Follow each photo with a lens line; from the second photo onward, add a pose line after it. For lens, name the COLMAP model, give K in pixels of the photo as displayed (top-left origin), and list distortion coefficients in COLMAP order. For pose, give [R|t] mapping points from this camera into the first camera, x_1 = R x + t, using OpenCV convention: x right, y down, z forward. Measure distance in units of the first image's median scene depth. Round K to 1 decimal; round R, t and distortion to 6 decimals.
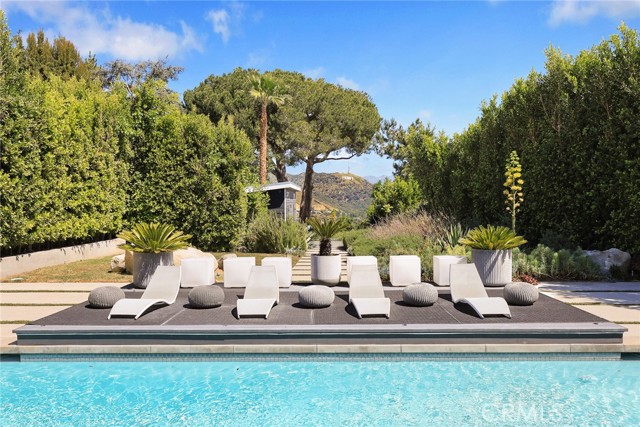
lens RADIAL K [[511.7, 0, 321.8], [0, 511.7, 220.7], [0, 0, 1]] dist [0.034675, -0.005060]
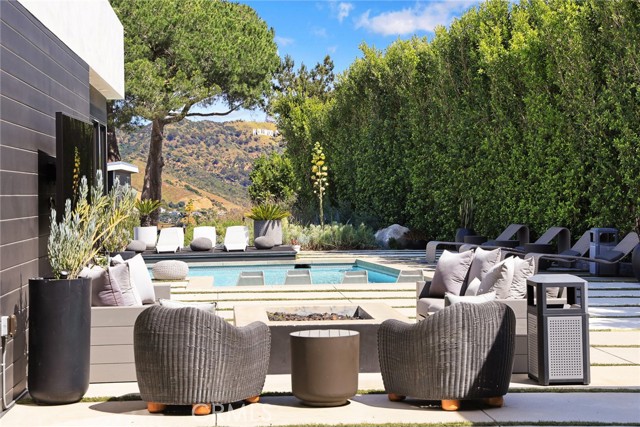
lens RADIAL K [[1191.9, 0, 320.0], [0, 1191.9, 213.5], [0, 0, 1]] dist [0.361573, 0.058634]
pose [[0.995465, -0.009581, 0.094646, 0.081575], [0.011128, 0.999813, -0.015833, 0.043697], [-0.094477, 0.016814, 0.995385, -1.078180]]
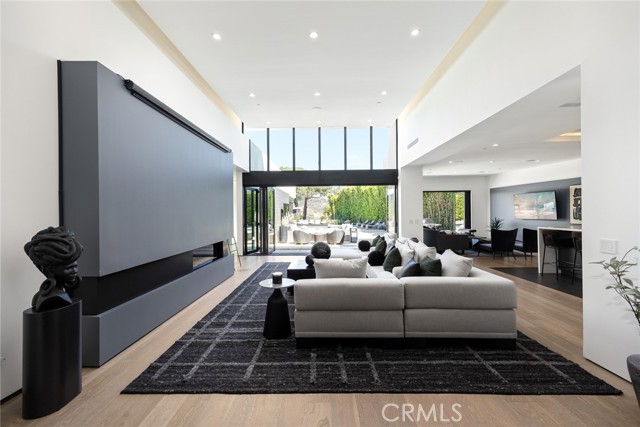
lens RADIAL K [[263.0, 0, 320.0], [0, 263.0, 213.5], [0, 0, 1]] dist [0.021826, -0.000034]
pose [[0.999982, -0.000234, 0.005945, 0.128920], [0.000422, 0.999500, -0.031610, 0.048138], [-0.005935, 0.031612, 0.999483, -1.373347]]
